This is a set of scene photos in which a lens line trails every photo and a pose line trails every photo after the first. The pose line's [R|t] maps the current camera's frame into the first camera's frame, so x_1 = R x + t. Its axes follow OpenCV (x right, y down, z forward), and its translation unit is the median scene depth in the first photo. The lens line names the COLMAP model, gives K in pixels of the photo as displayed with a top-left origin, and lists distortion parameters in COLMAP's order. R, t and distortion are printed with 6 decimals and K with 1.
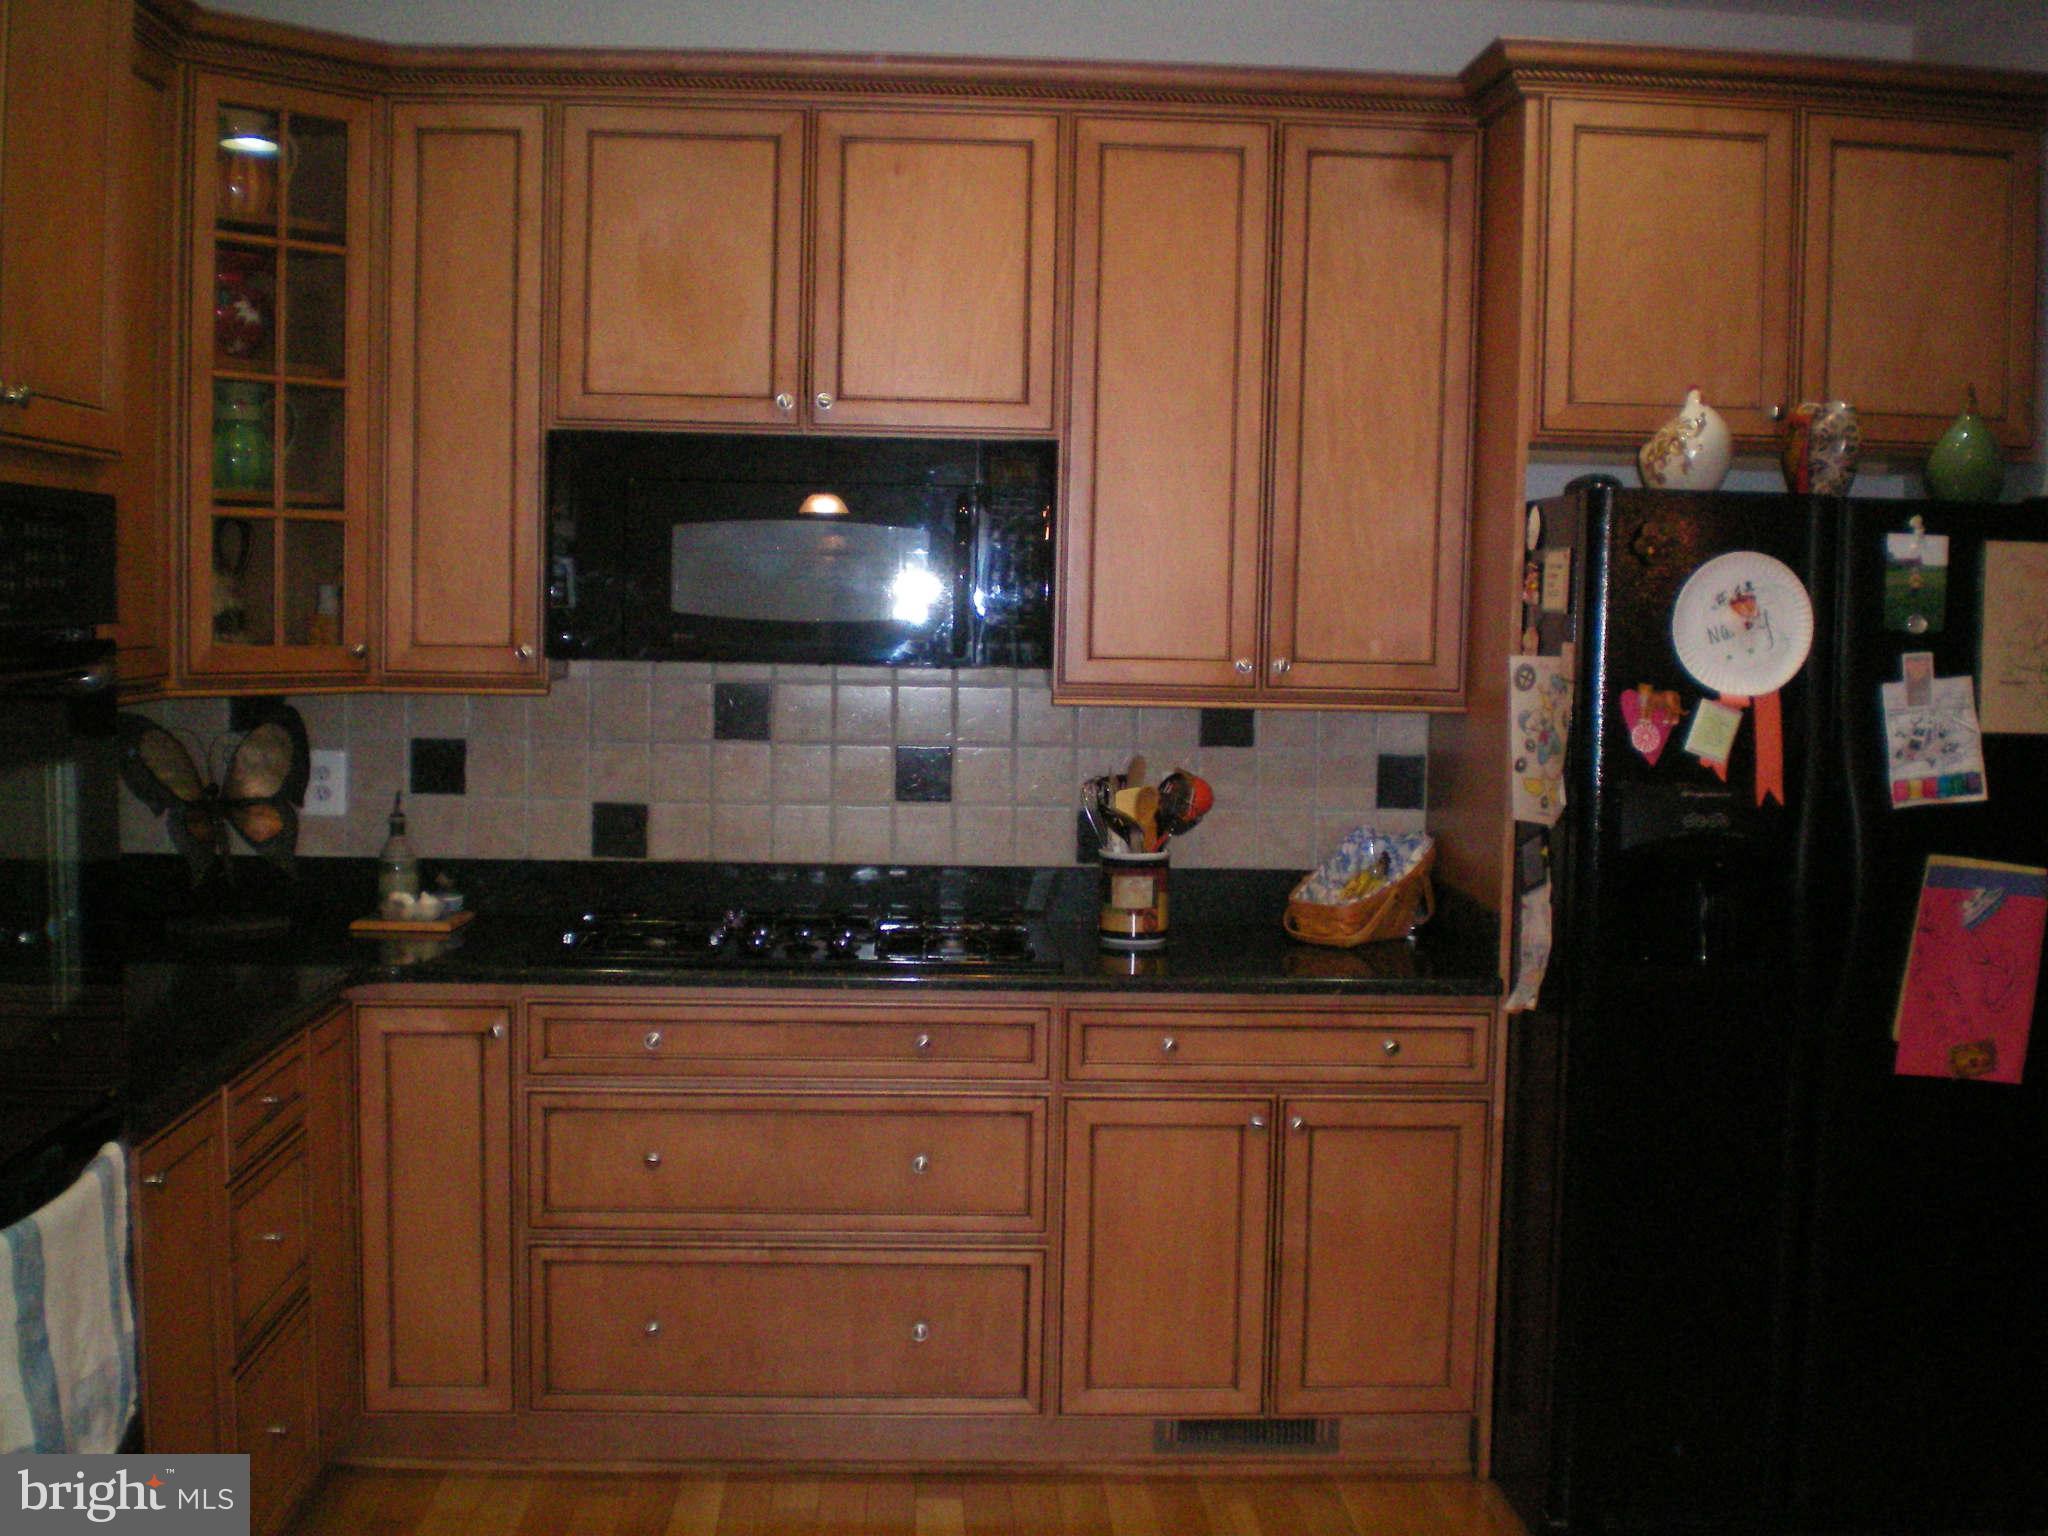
lens RADIAL K [[2319.1, 0, 1028.3], [0, 2319.1, 782.2], [0, 0, 1]] dist [-0.112519, 0.000000]
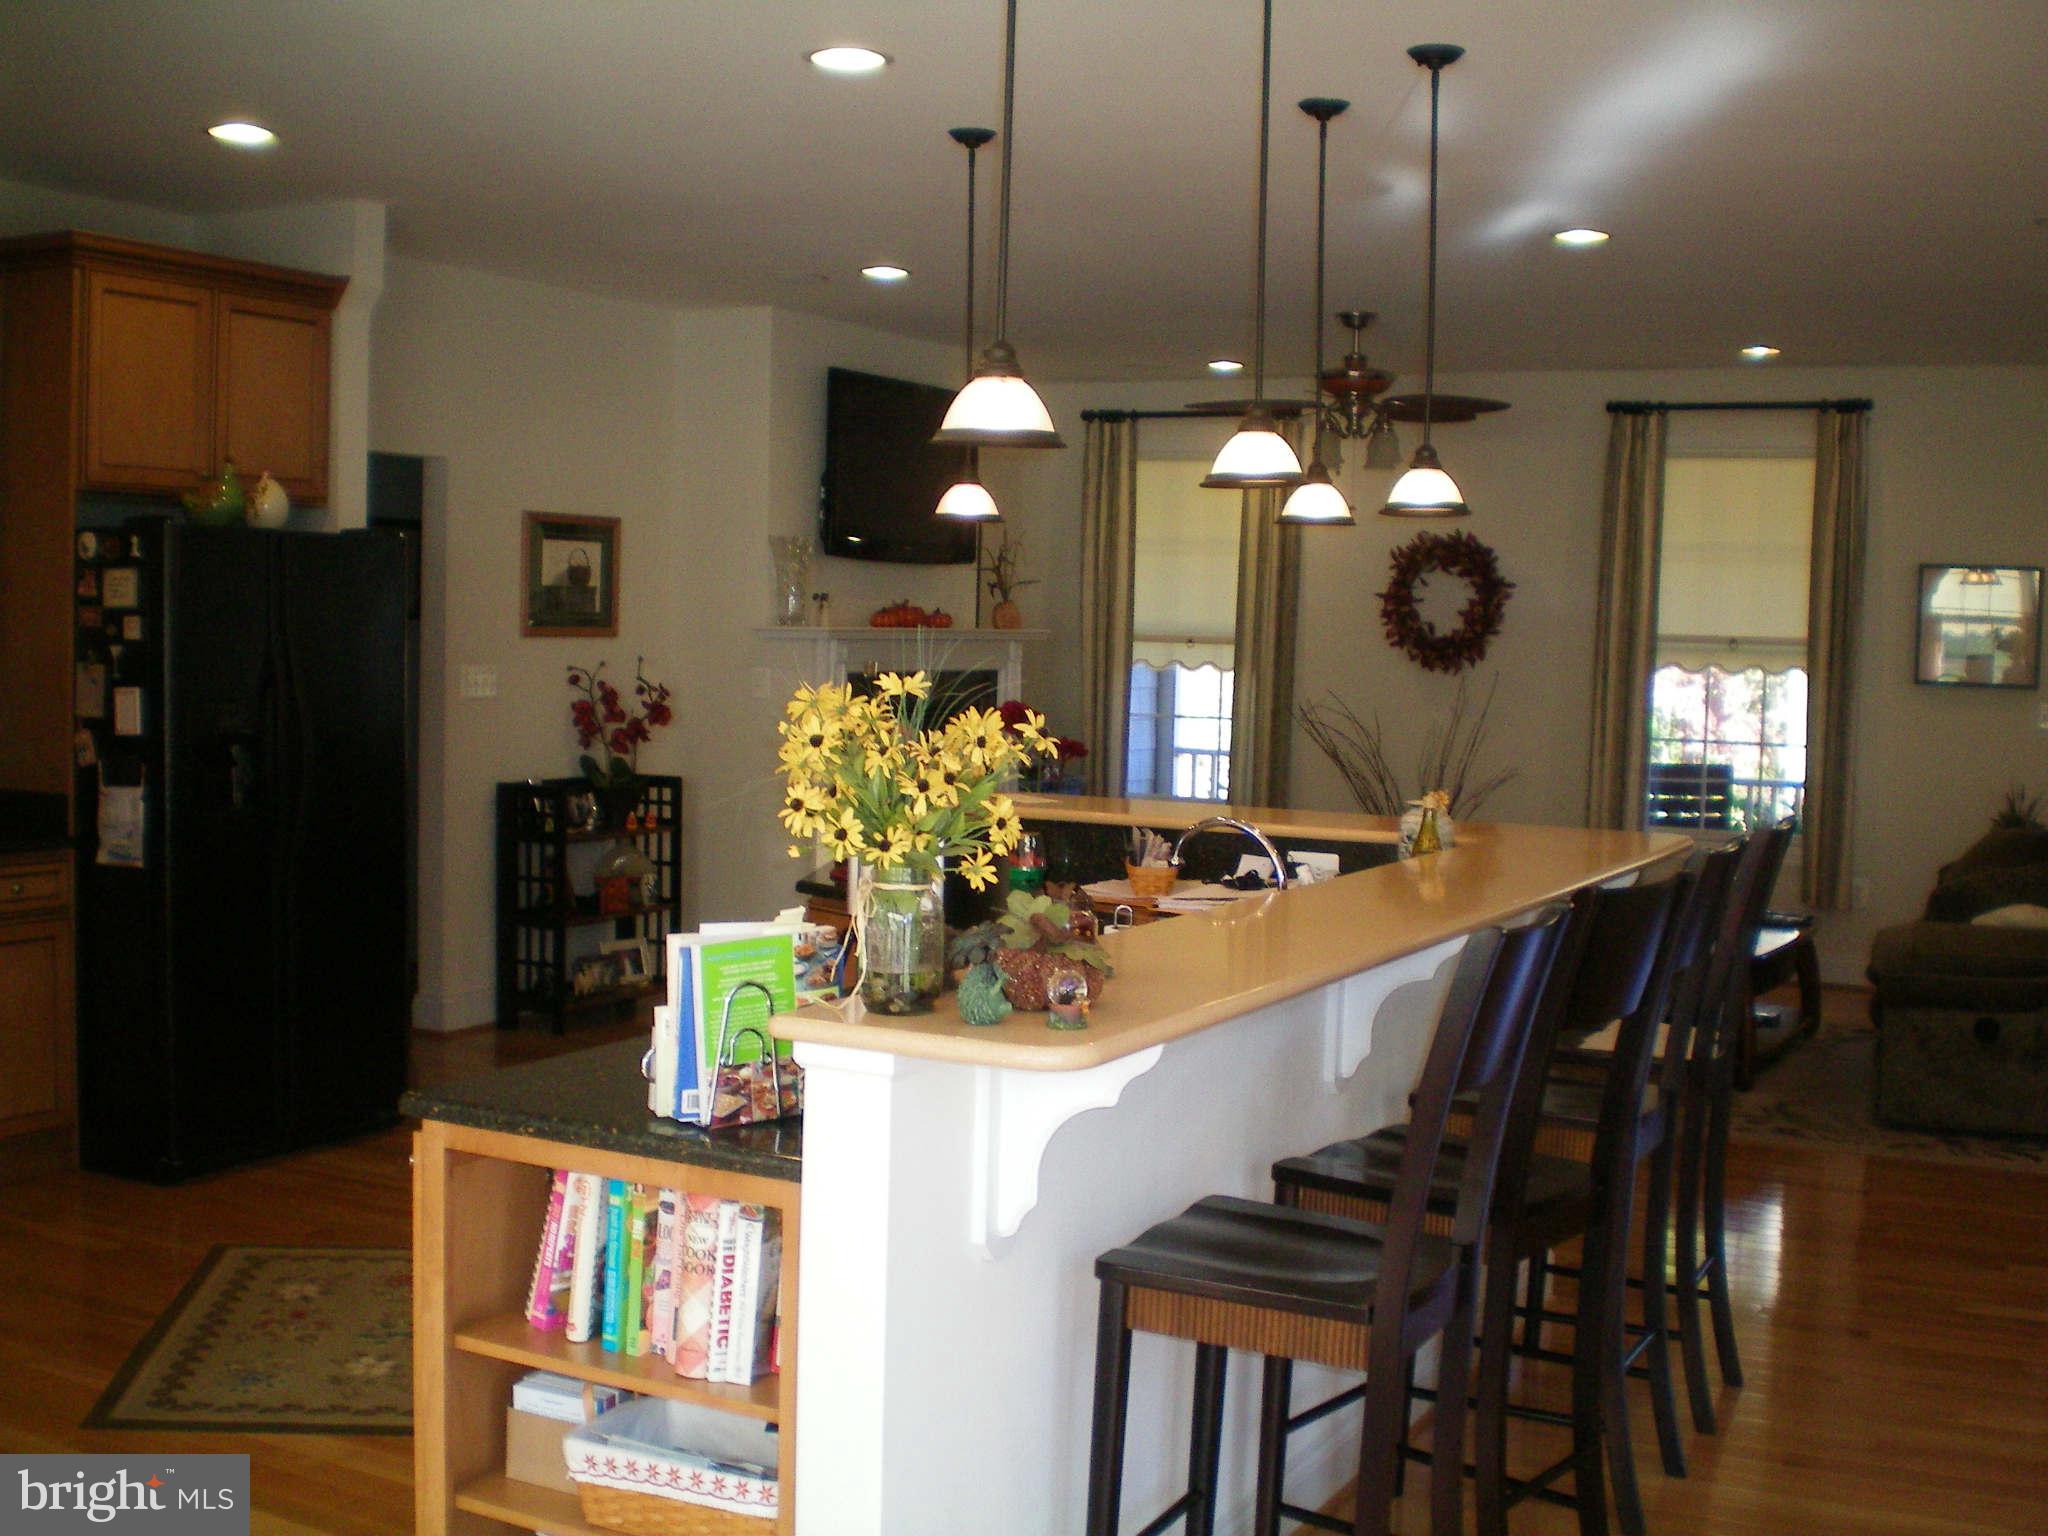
lens RADIAL K [[2319.1, 0, 1026.0], [0, 2319.1, 773.2], [0, 0, 1]] dist [-0.112519, 0.000000]
pose [[0.521819, -0.066583, 0.850454, -0.744305], [0.057247, 0.997435, 0.042965, 0.013903], [-0.851133, 0.026266, 0.524293, -0.334587]]
